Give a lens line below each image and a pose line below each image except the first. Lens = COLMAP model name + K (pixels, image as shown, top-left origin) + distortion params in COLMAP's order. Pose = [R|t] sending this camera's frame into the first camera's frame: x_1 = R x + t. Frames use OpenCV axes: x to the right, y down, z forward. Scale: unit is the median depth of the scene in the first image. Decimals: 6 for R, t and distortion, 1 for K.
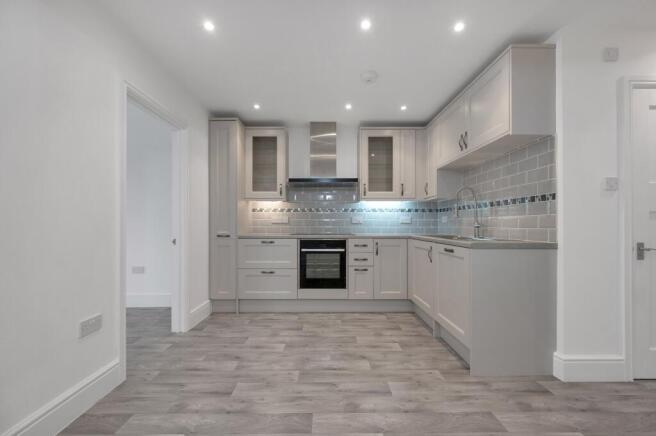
lens RADIAL K [[263.9, 0, 325.0], [0, 263.9, 221.4], [0, 0, 1]] dist [0.005306, -0.000844]
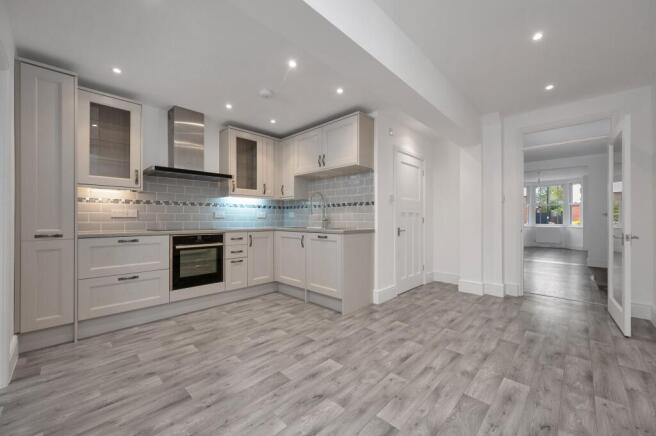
lens RADIAL K [[263.9, 0, 326.2], [0, 263.9, 219.7], [0, 0, 1]] dist [0.005306, -0.000844]
pose [[0.695597, -0.003504, 0.718424, -0.507018], [-0.006933, 0.999909, 0.011589, -0.001400], [-0.718399, -0.013043, 0.695509, -0.006171]]
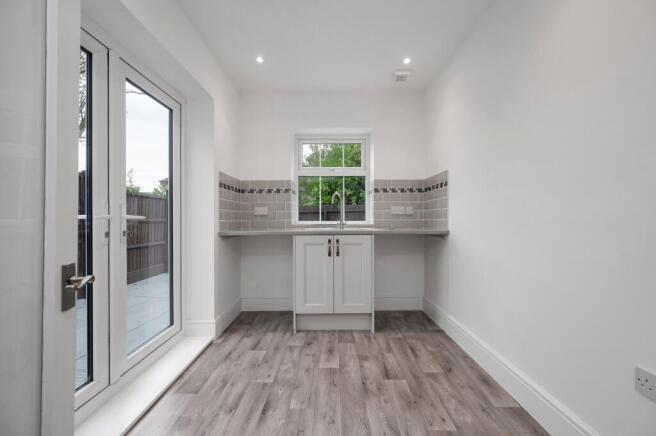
lens RADIAL K [[263.9, 0, 327.0], [0, 263.9, 215.9], [0, 0, 1]] dist [0.005306, -0.000844]
pose [[-0.015882, -0.008019, -0.999842, 0.638562], [0.003084, 0.999963, -0.008069, 0.024754], [0.999869, -0.003212, -0.015856, 0.993024]]
